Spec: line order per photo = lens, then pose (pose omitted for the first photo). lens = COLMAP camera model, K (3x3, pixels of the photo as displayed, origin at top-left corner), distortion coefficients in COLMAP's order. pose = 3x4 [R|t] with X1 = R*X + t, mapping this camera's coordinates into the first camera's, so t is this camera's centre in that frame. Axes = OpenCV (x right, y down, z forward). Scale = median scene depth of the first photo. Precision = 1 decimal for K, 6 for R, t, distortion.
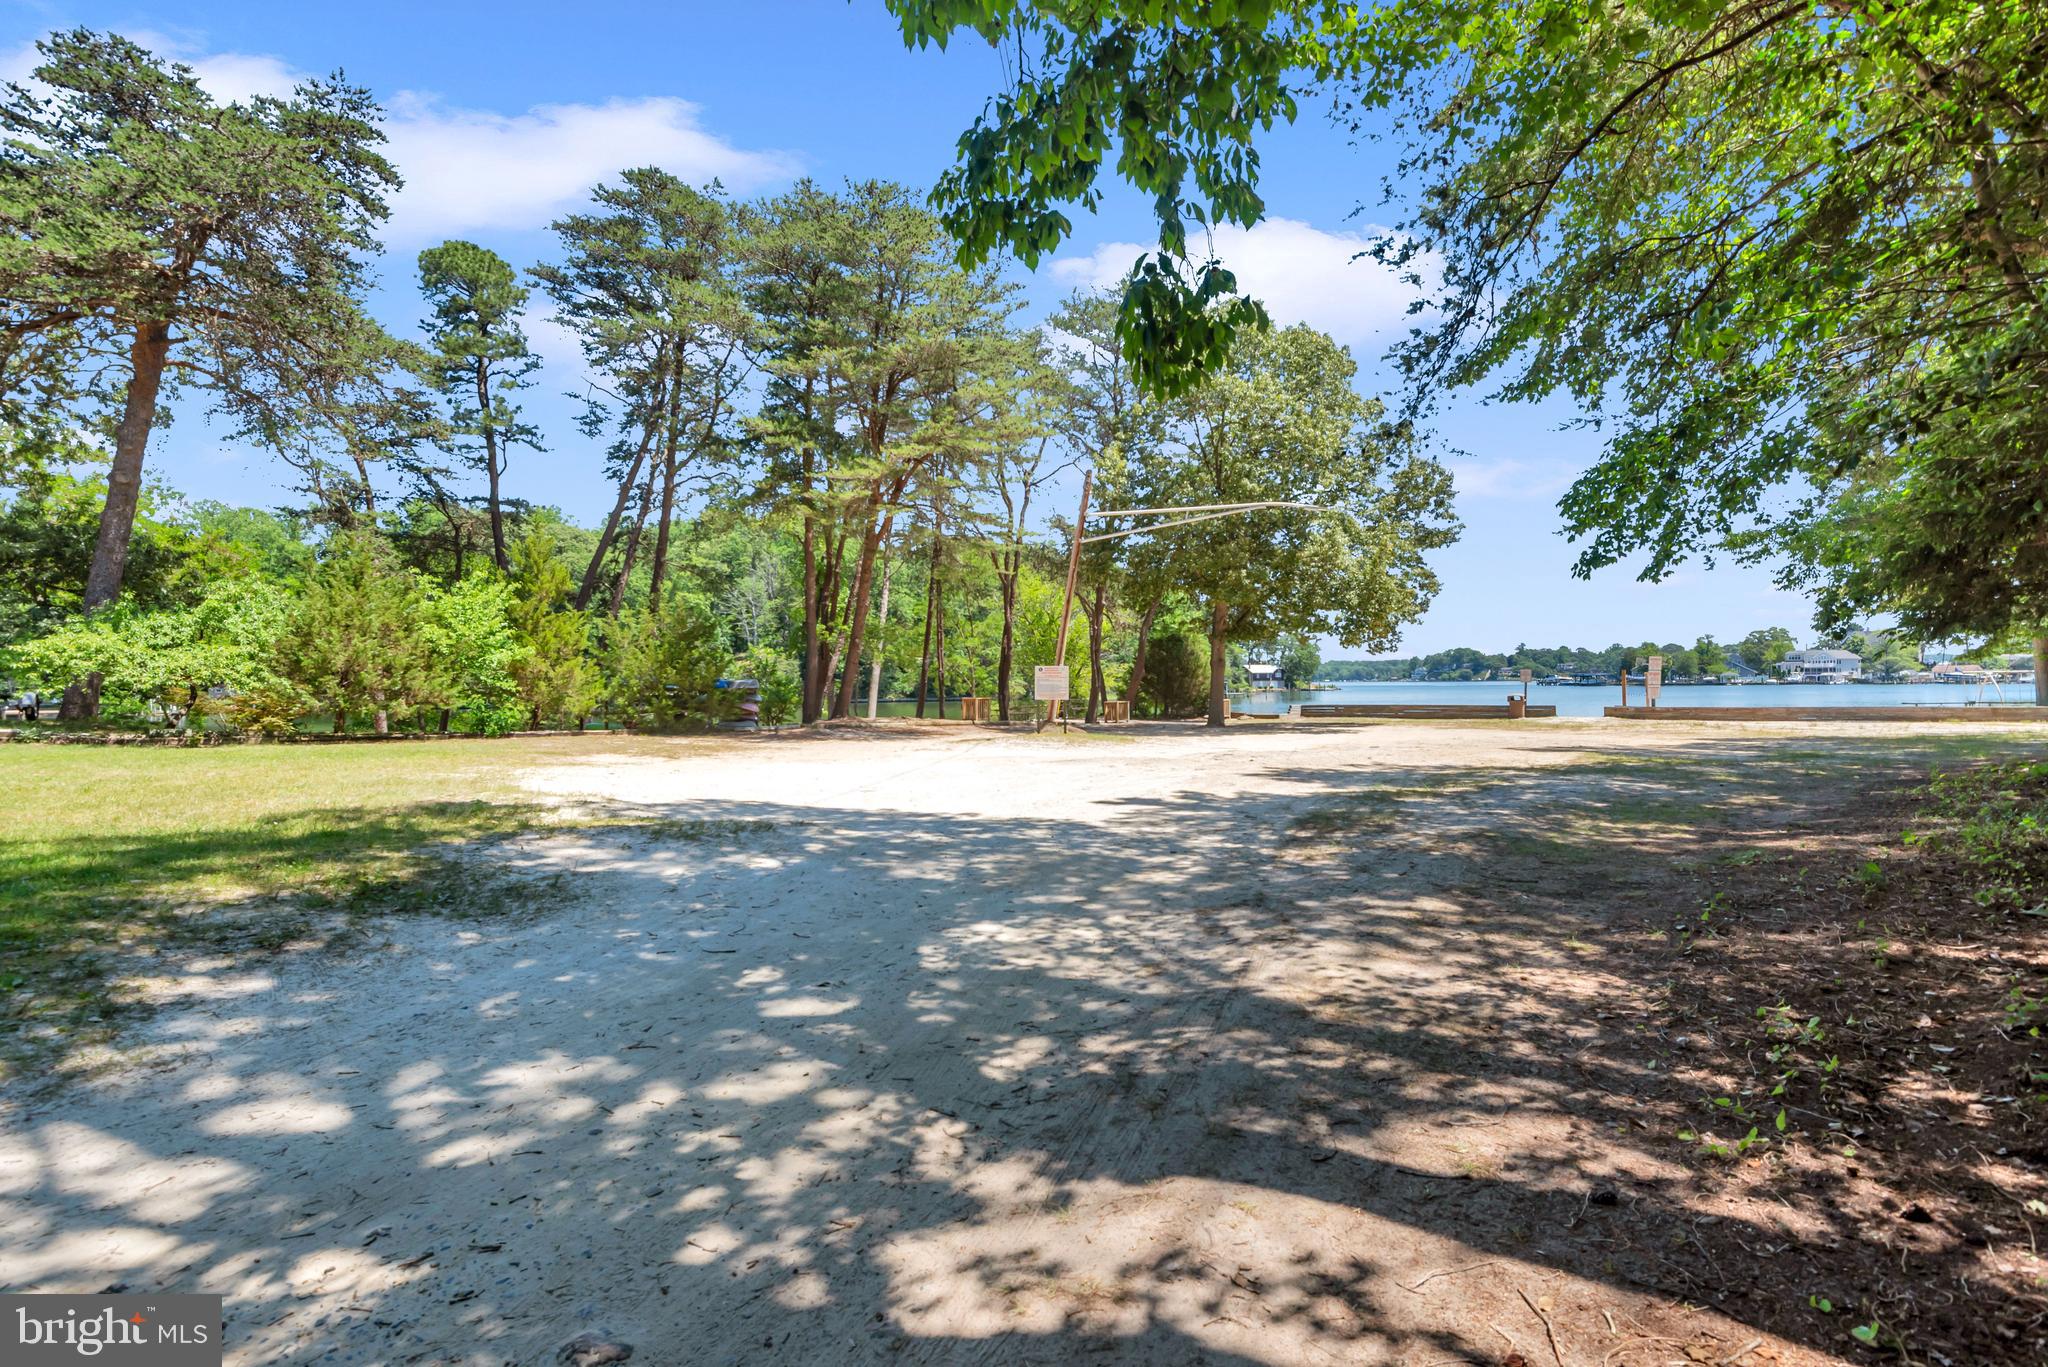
lens RADIAL K [[904.7, 0, 1004.7], [0, 904.7, 678.0], [0, 0, 1]] dist [-0.003203, -0.005022]
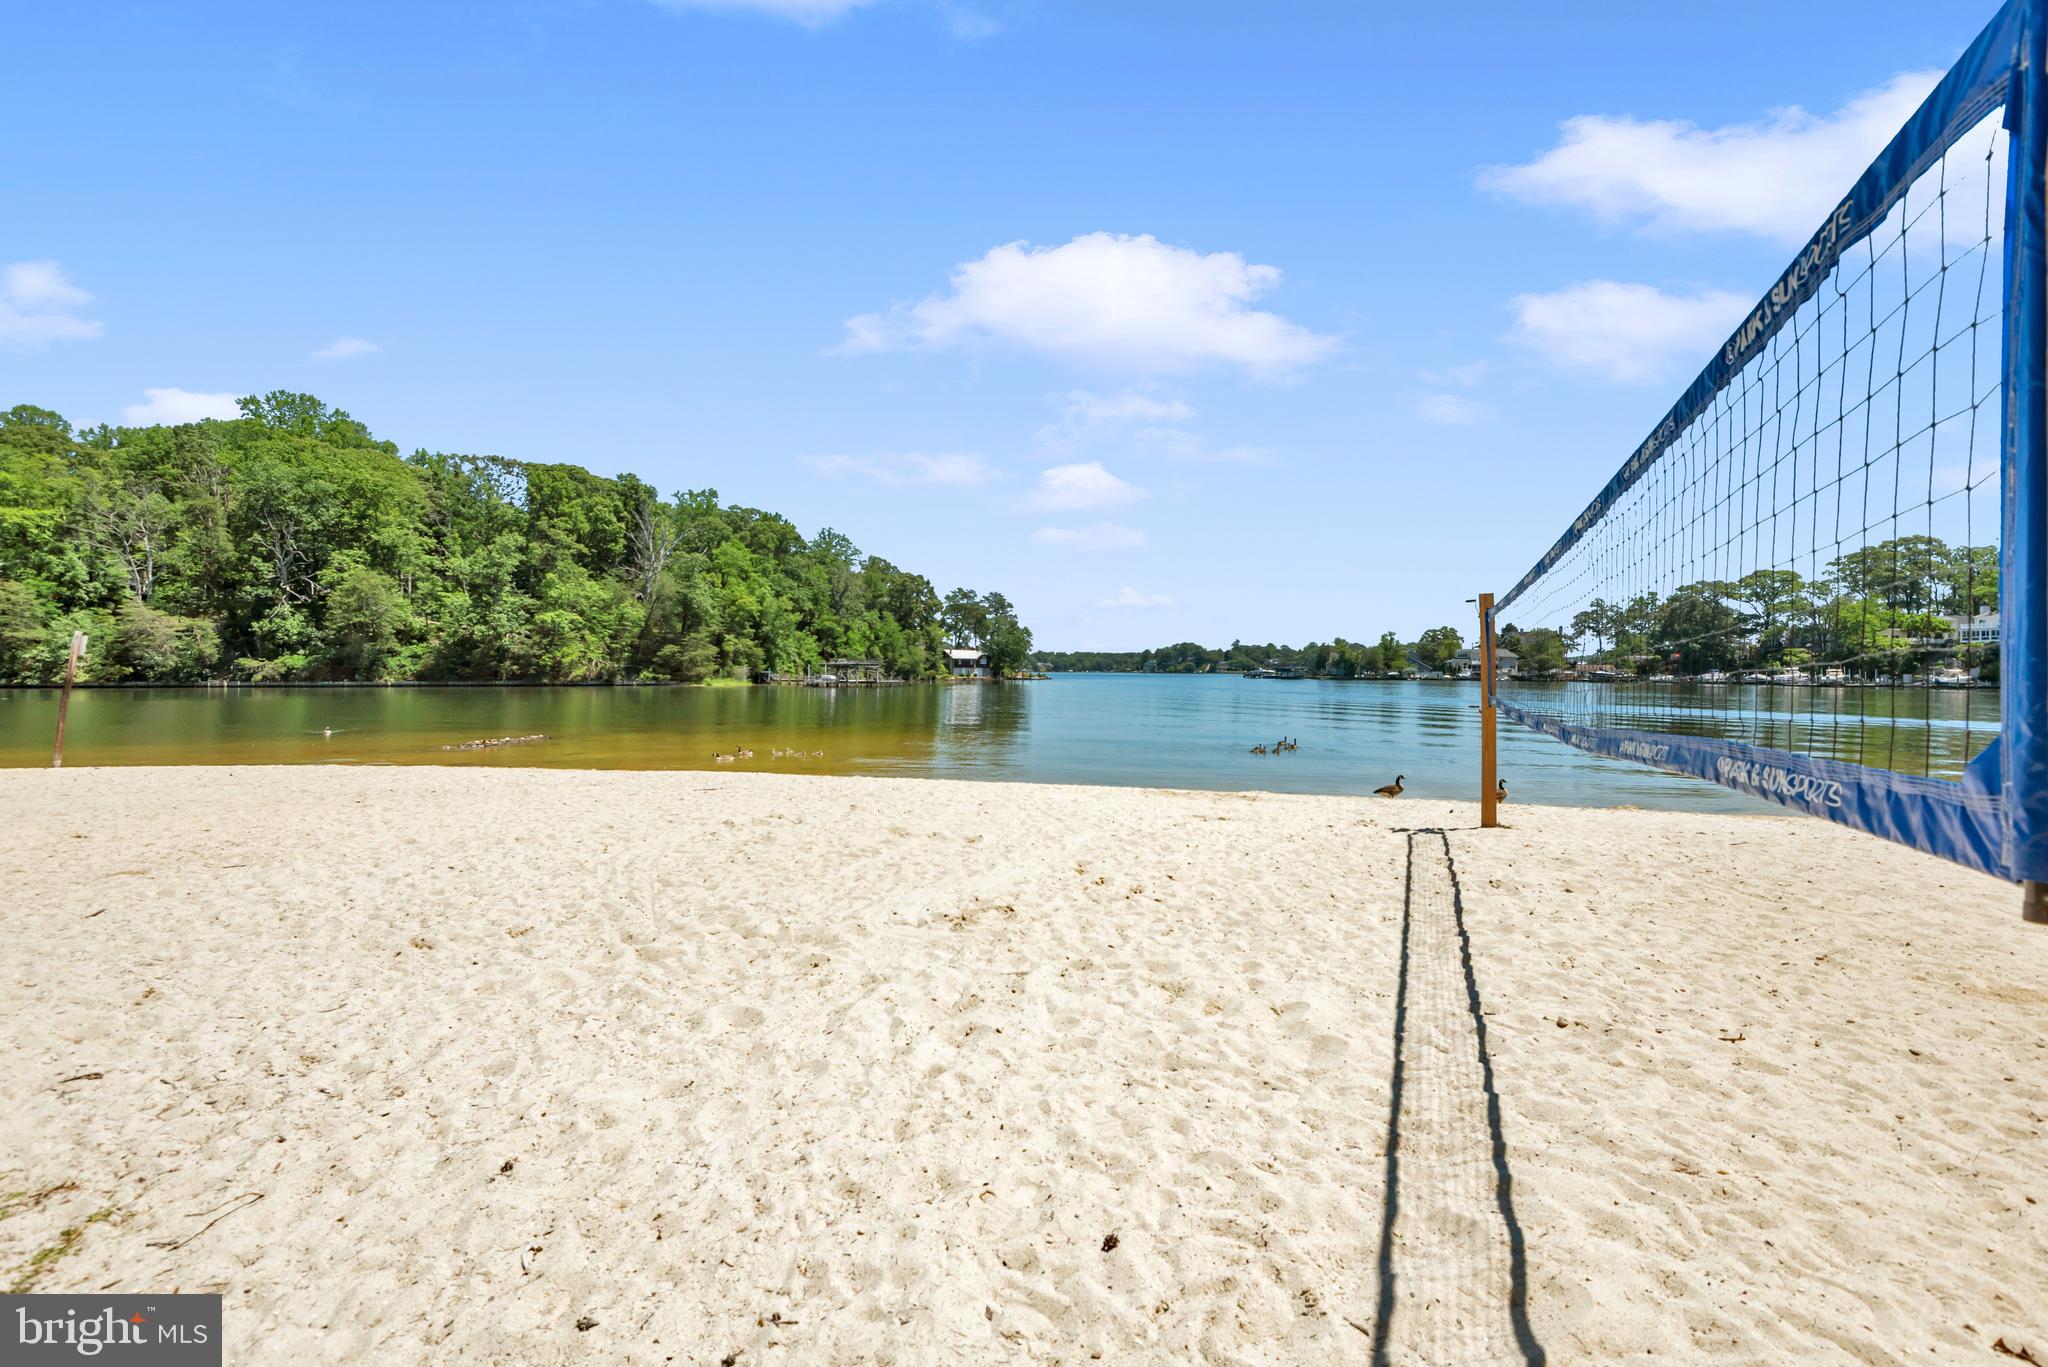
lens RADIAL K [[904.7, 0, 1021.9], [0, 904.7, 686.9], [0, 0, 1]] dist [-0.003203, -0.005022]
pose [[0.959095, 0.012051, 0.282828, 0.078503], [-0.018863, 0.999594, 0.021375, 0.001590], [-0.282455, -0.025836, 0.958933, 0.124834]]
